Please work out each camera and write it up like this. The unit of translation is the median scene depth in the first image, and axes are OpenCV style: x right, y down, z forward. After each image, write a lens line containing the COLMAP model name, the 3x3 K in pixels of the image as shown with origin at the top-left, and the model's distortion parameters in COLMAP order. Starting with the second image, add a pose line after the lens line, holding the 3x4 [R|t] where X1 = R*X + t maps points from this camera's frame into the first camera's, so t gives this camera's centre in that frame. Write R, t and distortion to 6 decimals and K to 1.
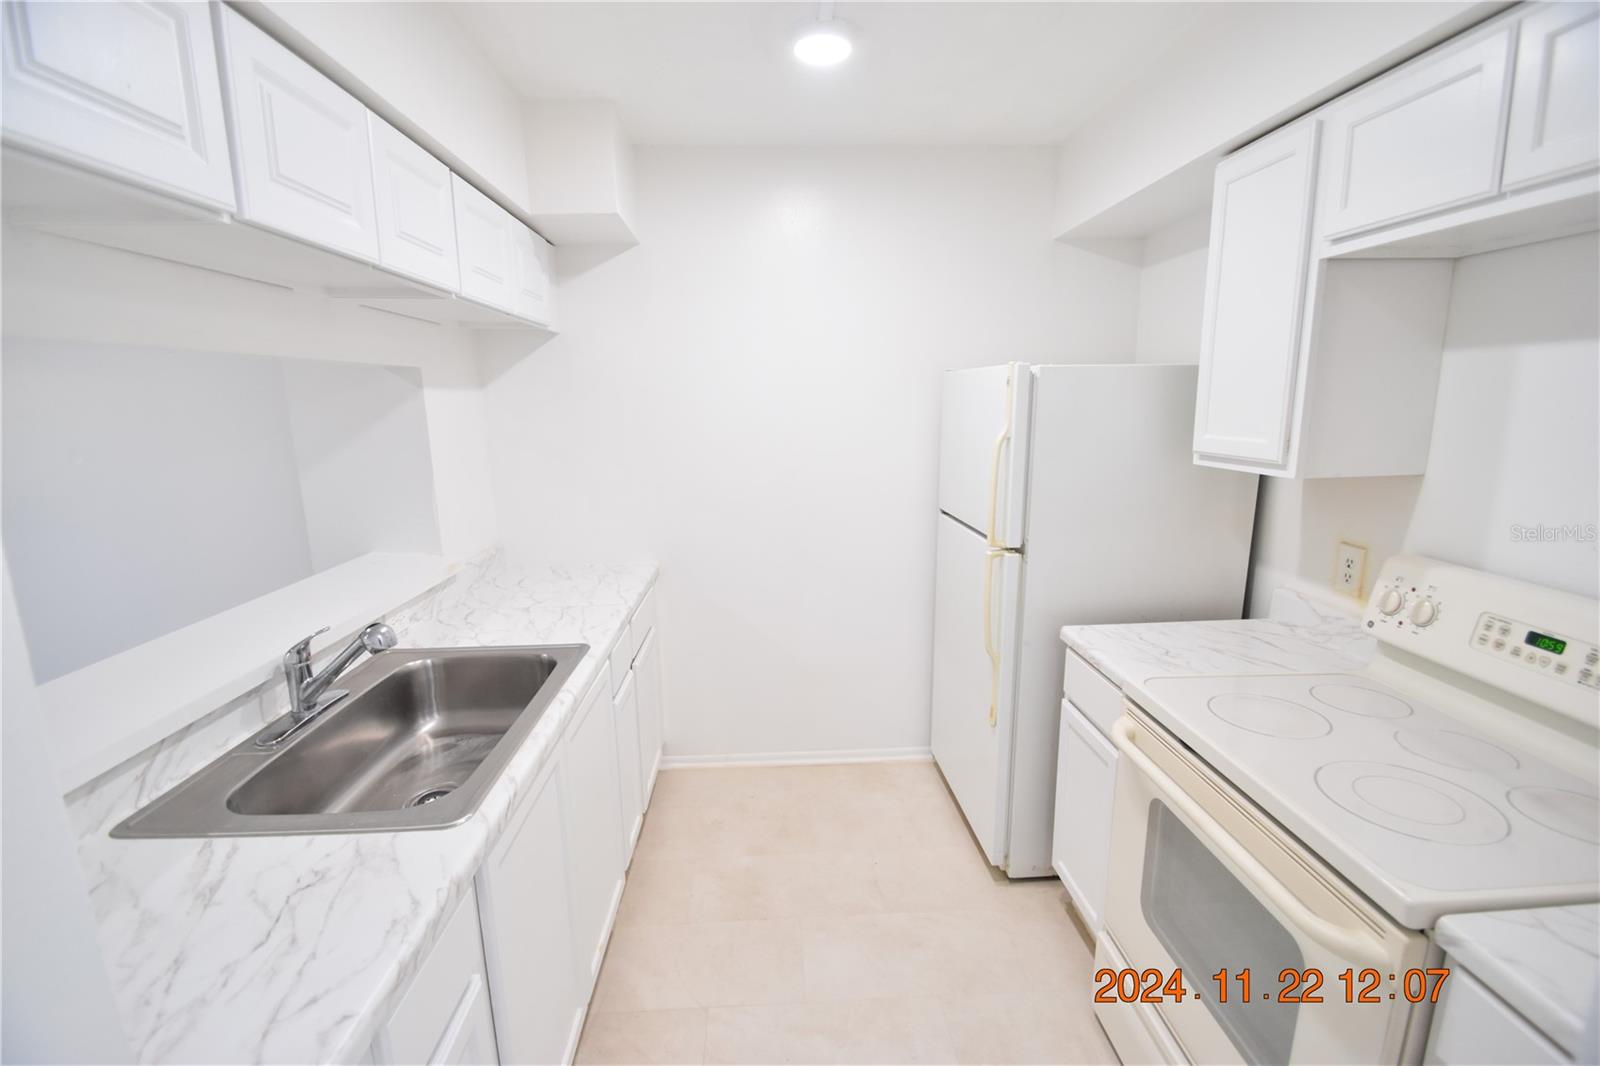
lens RADIAL K [[708.0, 0, 791.2], [0, 708.0, 534.8], [0, 0, 1]] dist [-0.003672, -0.001235]
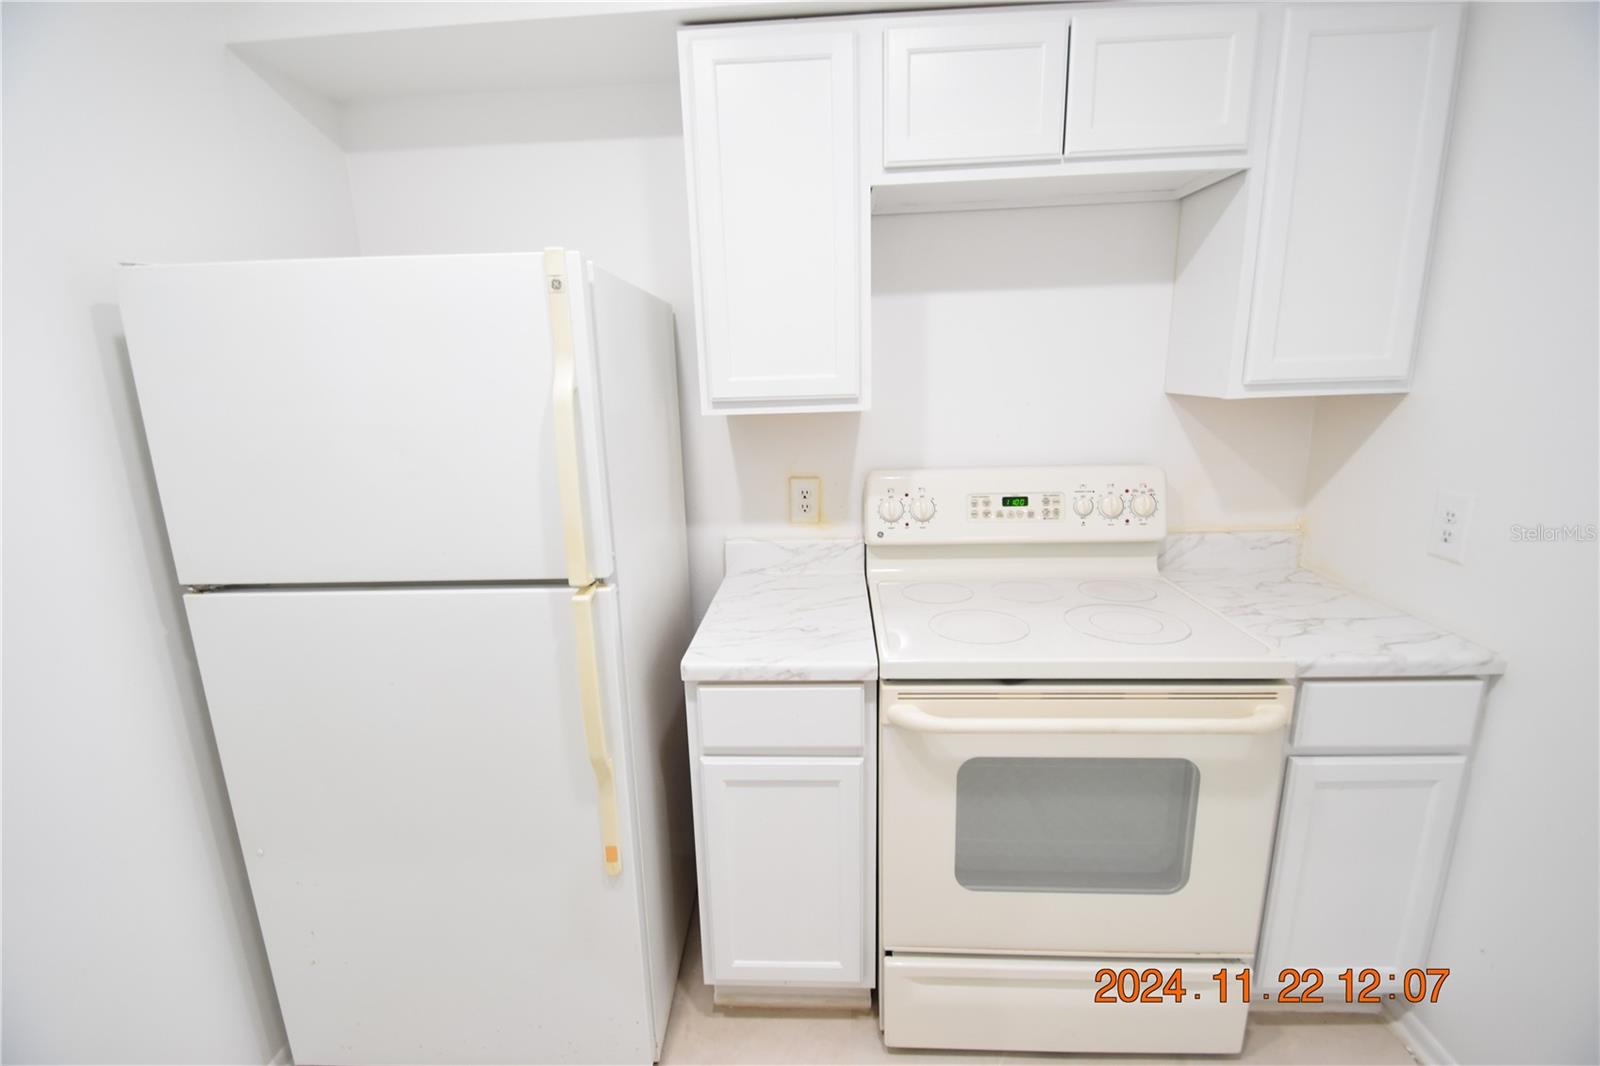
lens RADIAL K [[708.0, 0, 795.7], [0, 708.0, 540.2], [0, 0, 1]] dist [-0.003672, -0.001235]
pose [[0.089364, -0.212041, 0.973166, -0.289031], [0.216957, 0.957757, 0.188761, -0.103156], [-0.972082, 0.194267, 0.131592, 0.908063]]
